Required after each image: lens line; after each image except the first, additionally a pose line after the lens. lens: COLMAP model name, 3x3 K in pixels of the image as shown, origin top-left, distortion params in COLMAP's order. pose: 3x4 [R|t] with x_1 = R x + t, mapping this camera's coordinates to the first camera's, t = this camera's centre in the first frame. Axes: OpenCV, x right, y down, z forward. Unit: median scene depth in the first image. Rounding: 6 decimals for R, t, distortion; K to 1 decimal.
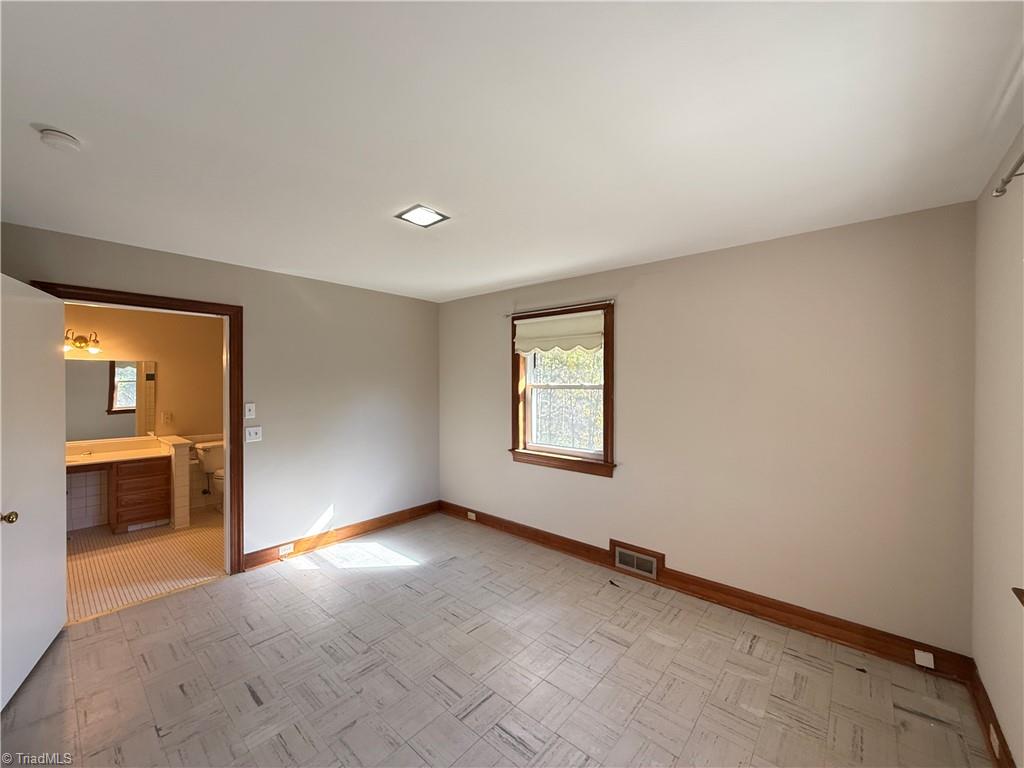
lens RADIAL K [[406.5, 0, 512.0], [0, 406.5, 384.0], [0, 0, 1]] dist [-0.001664, -0.000016]
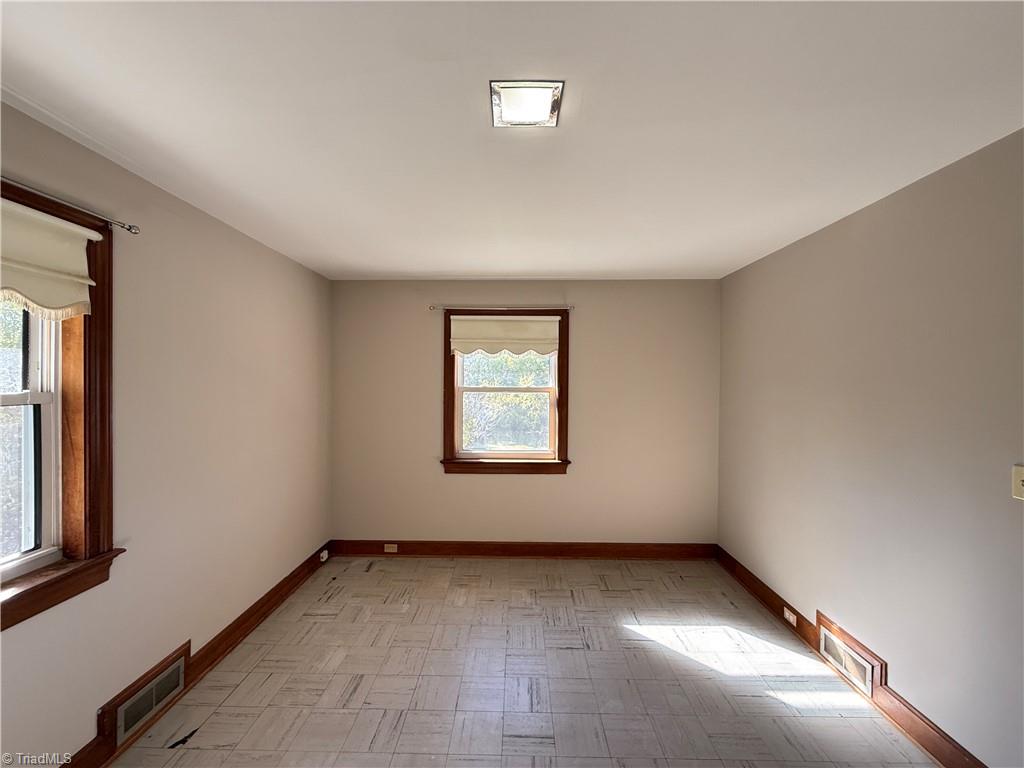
lens RADIAL K [[416.6, 0, 512.0], [0, 416.6, 384.0], [0, 0, 1]] dist [-0.001331, -0.000094]
pose [[-0.638839, -0.009837, 0.769278, -0.786285], [0.004142, 0.999860, 0.016225, -0.020153], [-0.769330, 0.013551, -0.638708, 1.641438]]
